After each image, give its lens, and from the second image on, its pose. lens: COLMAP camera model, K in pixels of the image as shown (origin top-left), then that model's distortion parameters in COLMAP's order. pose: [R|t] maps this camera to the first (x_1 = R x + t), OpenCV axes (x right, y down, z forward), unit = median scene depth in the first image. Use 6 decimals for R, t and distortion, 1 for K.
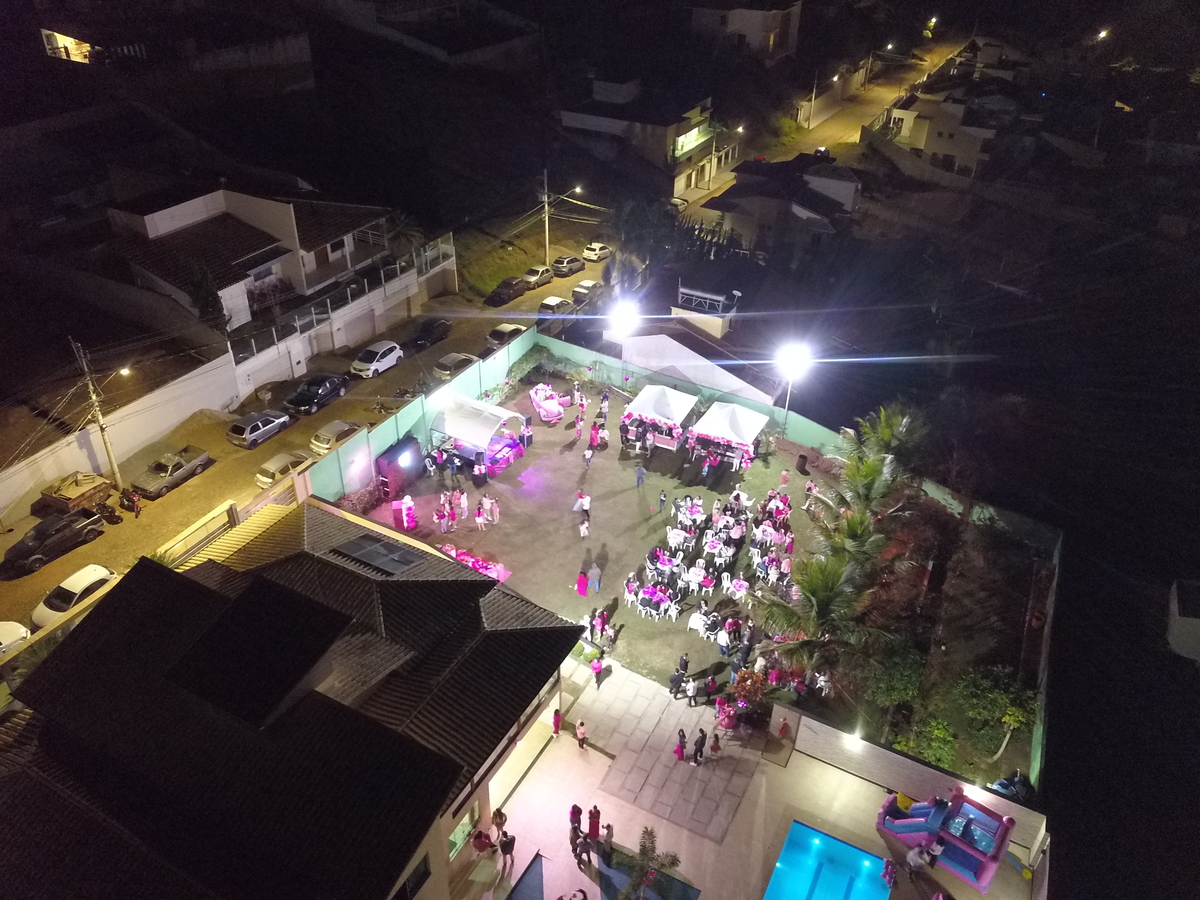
lens RADIAL K [[915.7, 0, 597.0], [0, 915.7, 442.6], [0, 0, 1]] dist [0.008068, -0.007296]
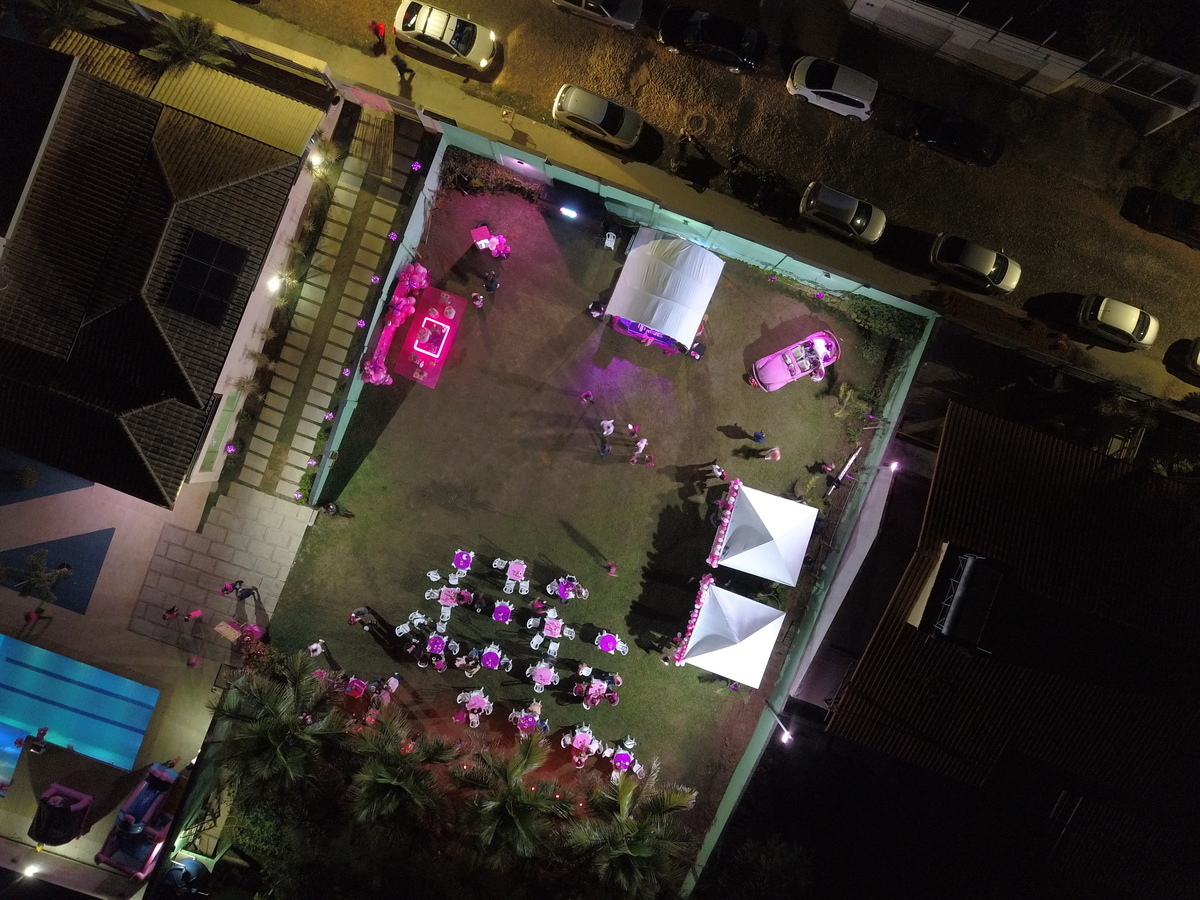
lens RADIAL K [[915.7, 0, 599.1], [0, 915.7, 446.4], [0, 0, 1]] dist [0.008068, -0.007296]
pose [[0.133173, 0.990927, -0.018119, 0.000172], [-0.558360, 0.090119, 0.824690, -0.523778], [0.818840, -0.099709, 0.565295, 0.491170]]
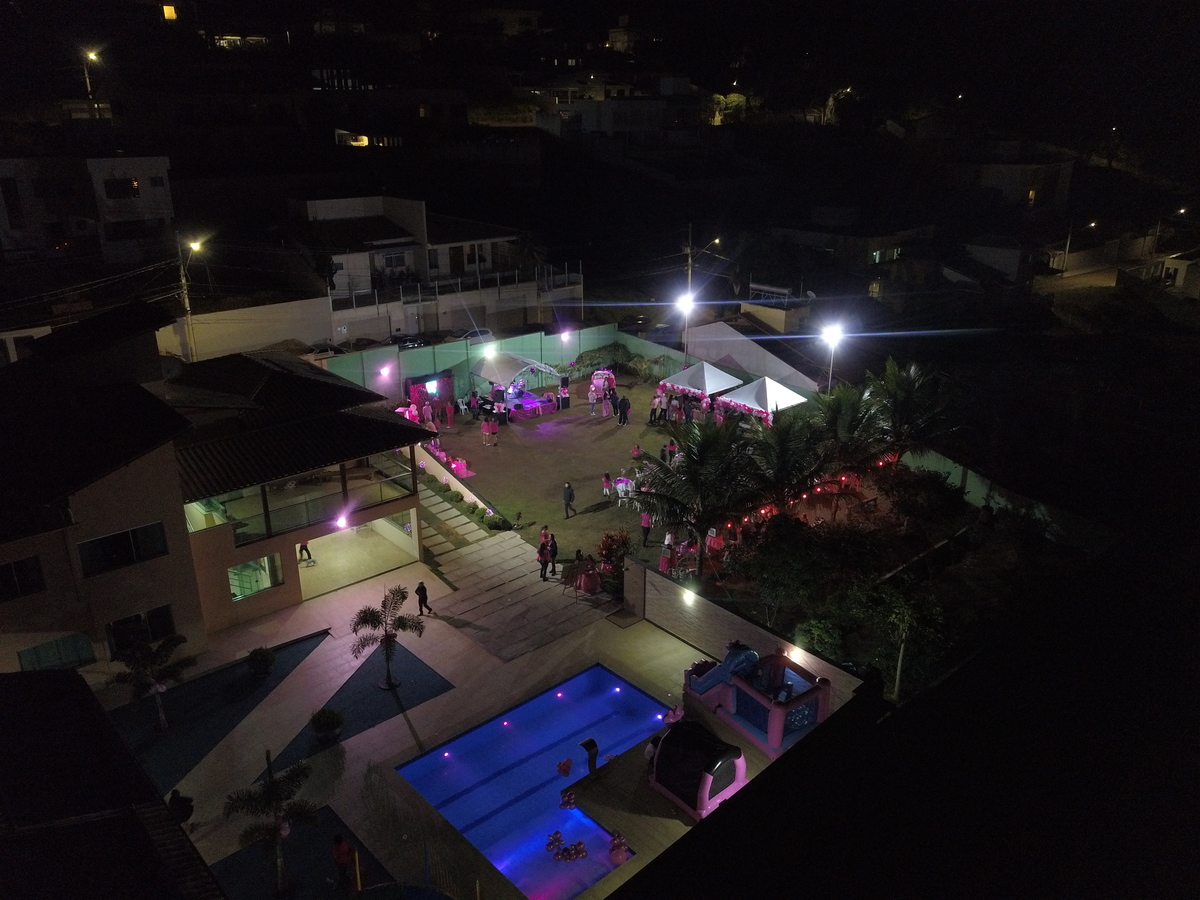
lens RADIAL K [[915.7, 0, 597.1], [0, 915.7, 454.6], [0, 0, 1]] dist [0.008068, -0.007296]
pose [[0.936223, 0.103153, -0.335927, 0.289428], [-0.174689, 0.966078, -0.190202, 0.227779], [0.304911, 0.236754, 0.922484, 0.081530]]
